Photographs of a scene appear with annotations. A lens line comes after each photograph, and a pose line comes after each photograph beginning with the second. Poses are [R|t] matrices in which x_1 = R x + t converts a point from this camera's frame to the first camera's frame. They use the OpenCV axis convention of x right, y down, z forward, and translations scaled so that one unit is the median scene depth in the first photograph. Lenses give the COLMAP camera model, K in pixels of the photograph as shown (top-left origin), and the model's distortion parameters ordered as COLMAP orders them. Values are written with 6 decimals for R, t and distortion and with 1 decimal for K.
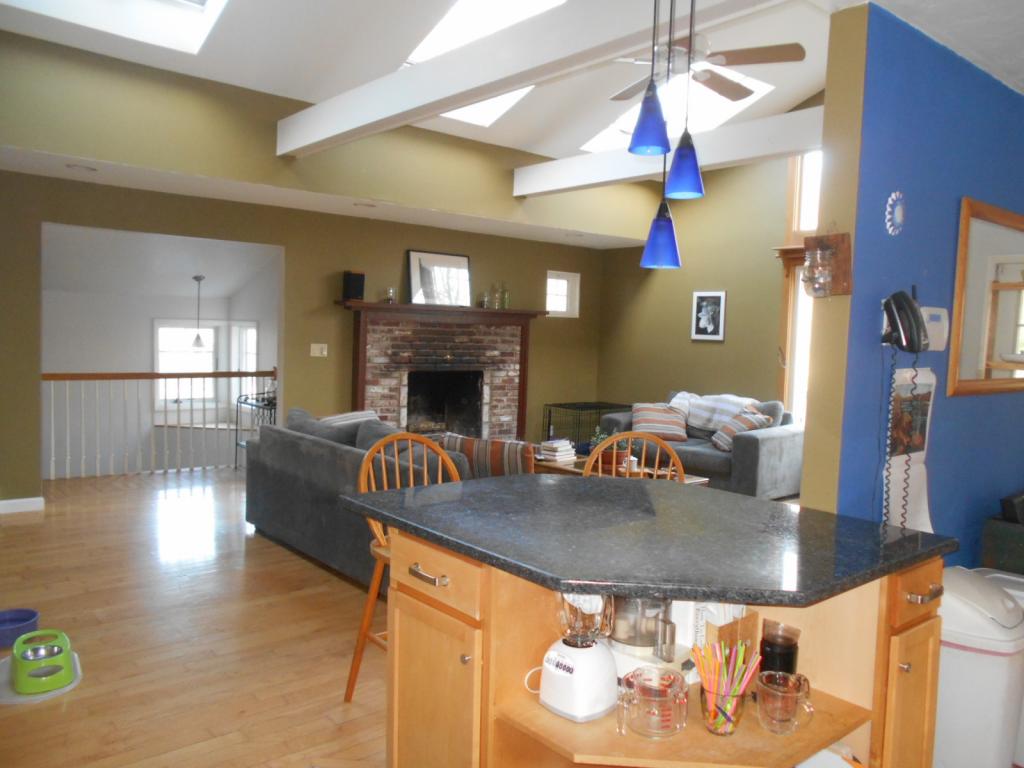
lens RADIAL K [[807.1, 0, 515.2], [0, 807.1, 387.3], [0, 0, 1]] dist [-0.050199, 0.007495]
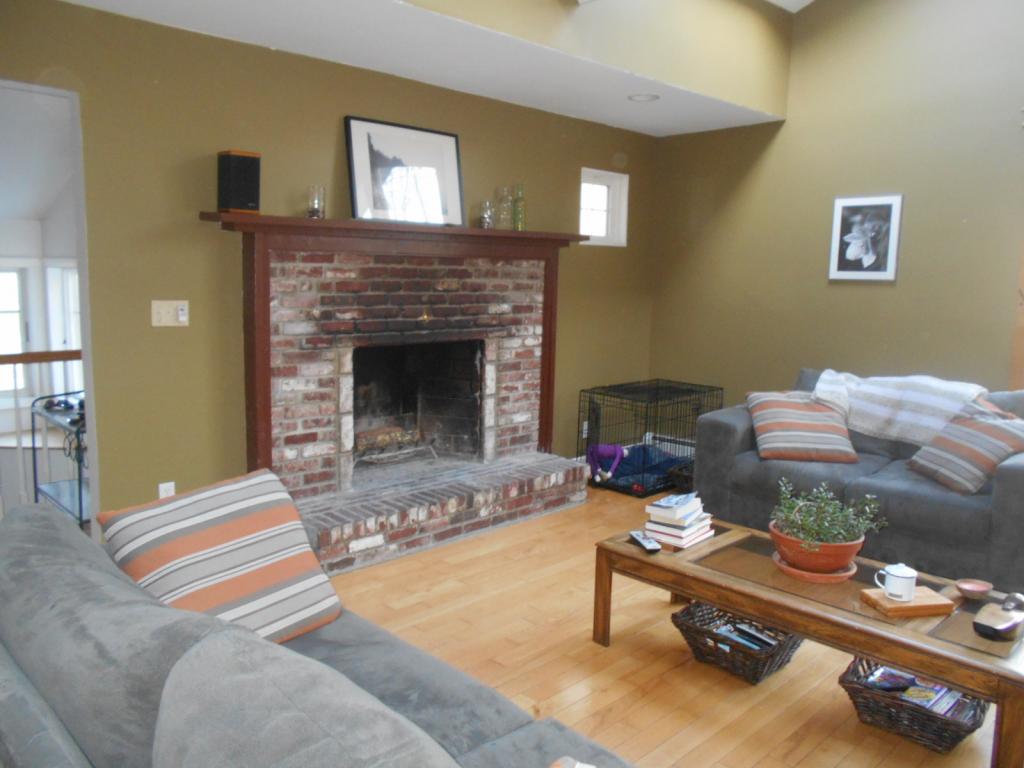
lens RADIAL K [[807.1, 0, 506.1], [0, 807.1, 379.3], [0, 0, 1]] dist [-0.050199, 0.007495]
pose [[0.998288, -0.021828, 0.054265, -0.057357], [0.018338, 0.997781, 0.064010, -0.029082], [-0.055542, -0.062906, 0.996473, 0.433706]]
